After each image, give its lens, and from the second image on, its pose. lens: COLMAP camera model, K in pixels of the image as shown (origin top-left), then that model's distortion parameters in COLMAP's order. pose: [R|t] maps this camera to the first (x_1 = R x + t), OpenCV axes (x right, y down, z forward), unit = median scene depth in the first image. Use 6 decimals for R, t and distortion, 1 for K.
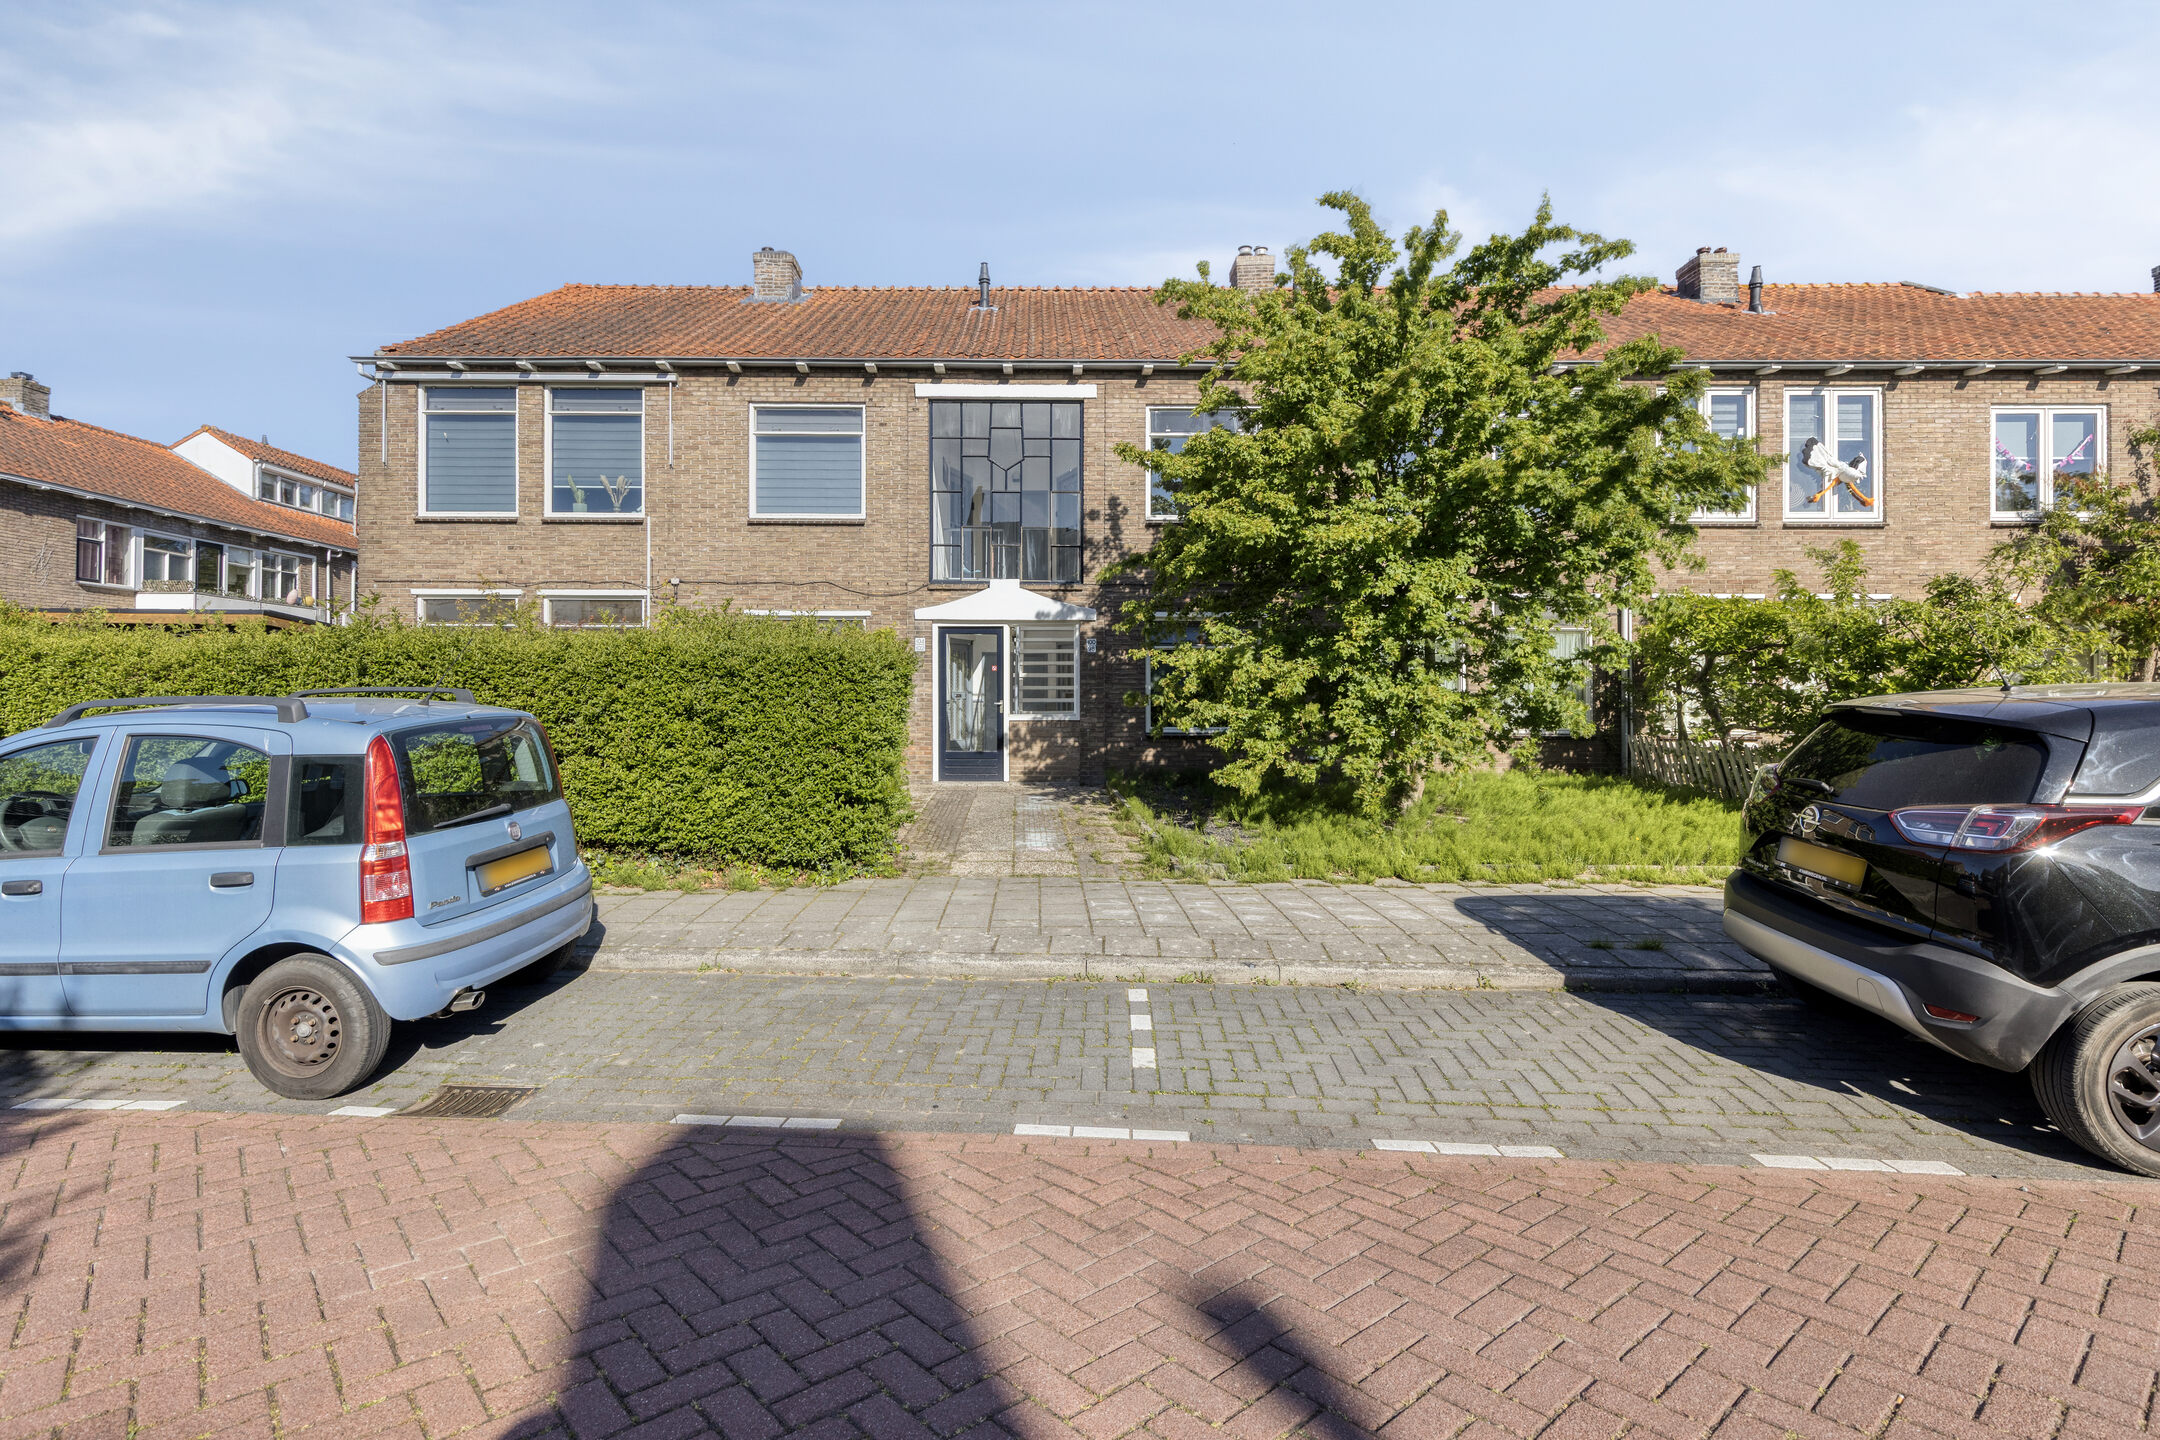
lens RADIAL K [[1033.7, 0, 1083.2], [0, 1033.7, 691.9], [0, 0, 1]] dist [0.013856, -0.006944]
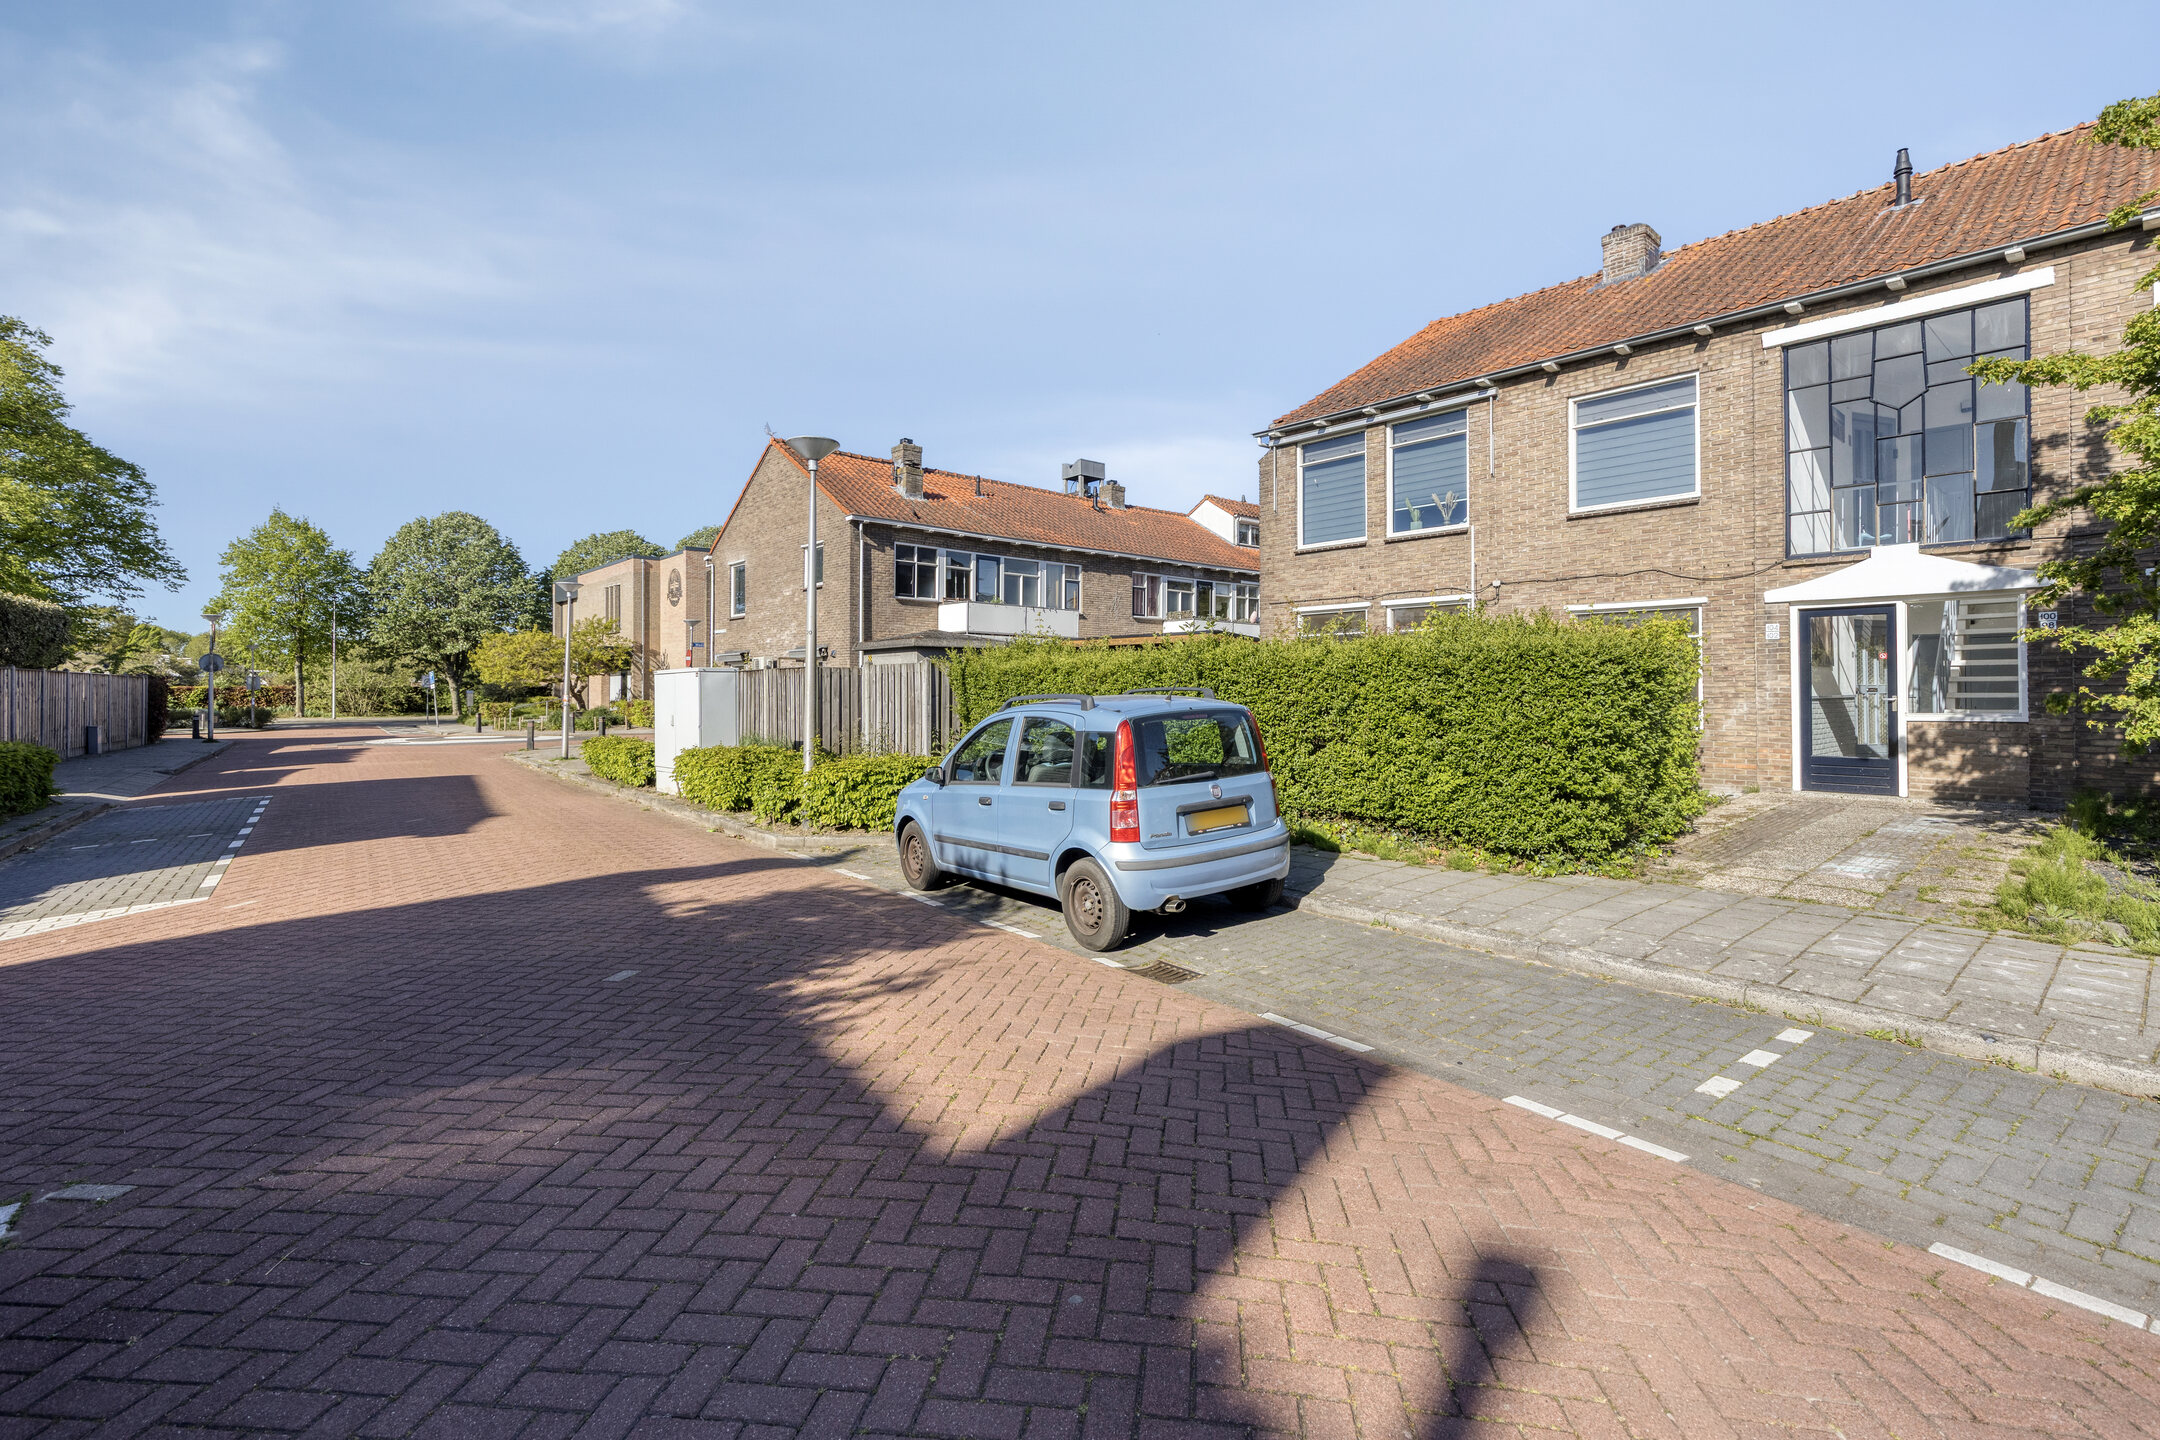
lens RADIAL K [[1033.7, 0, 1083.2], [0, 1033.7, 691.9], [0, 0, 1]] dist [0.013856, -0.006944]
pose [[0.647339, -0.004517, -0.762189, 0.139715], [0.007478, 0.999972, 0.000425, 0.000160], [0.762165, -0.005975, 0.647355, -0.006667]]
